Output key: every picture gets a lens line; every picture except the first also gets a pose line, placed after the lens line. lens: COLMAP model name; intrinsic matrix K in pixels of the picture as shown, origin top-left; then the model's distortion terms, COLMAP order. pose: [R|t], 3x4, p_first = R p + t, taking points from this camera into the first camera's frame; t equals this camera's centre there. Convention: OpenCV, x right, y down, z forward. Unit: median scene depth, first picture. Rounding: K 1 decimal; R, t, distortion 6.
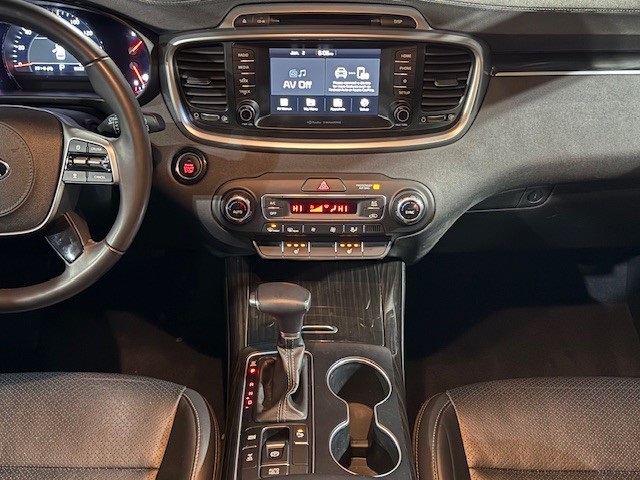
lens RADIAL K [[740.3, 0, 320.0], [0, 740.3, 240.0], [0, 0, 1]] dist [0.179205, -0.372875]
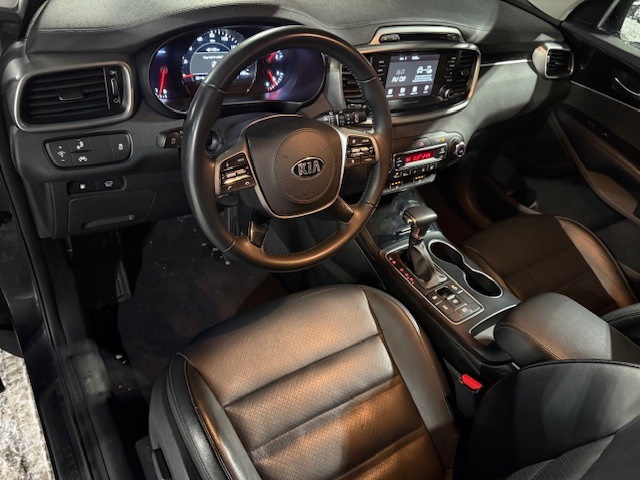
lens RADIAL K [[468.0, 0, 320.0], [0, 468.0, 240.0], [0, 0, 1]] dist [-0.001354, -0.010793]
pose [[0.822917, -0.243050, 0.513550, -0.753812], [0.144463, 0.963684, 0.224599, -0.129701], [-0.549488, -0.110637, 0.828144, 0.248572]]
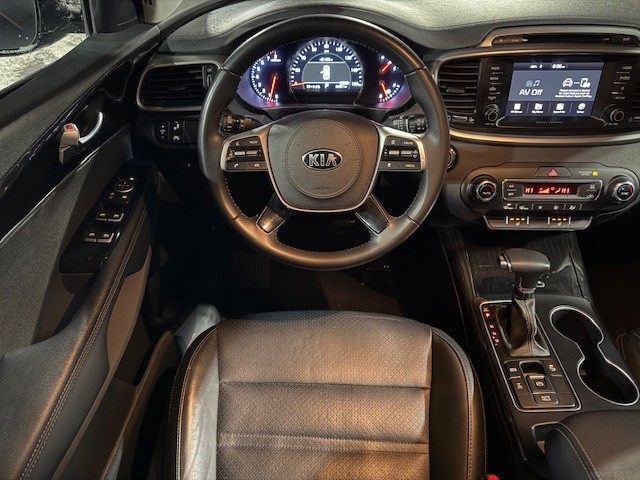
lens RADIAL K [[468.0, 0, 320.0], [0, 468.0, 240.0], [0, 0, 1]] dist [-0.001354, -0.010793]
pose [[0.998730, 0.004431, -0.050182, -0.349585], [-0.001514, 0.998315, 0.058008, -0.003770], [0.050355, -0.057859, 0.997054, 0.179247]]
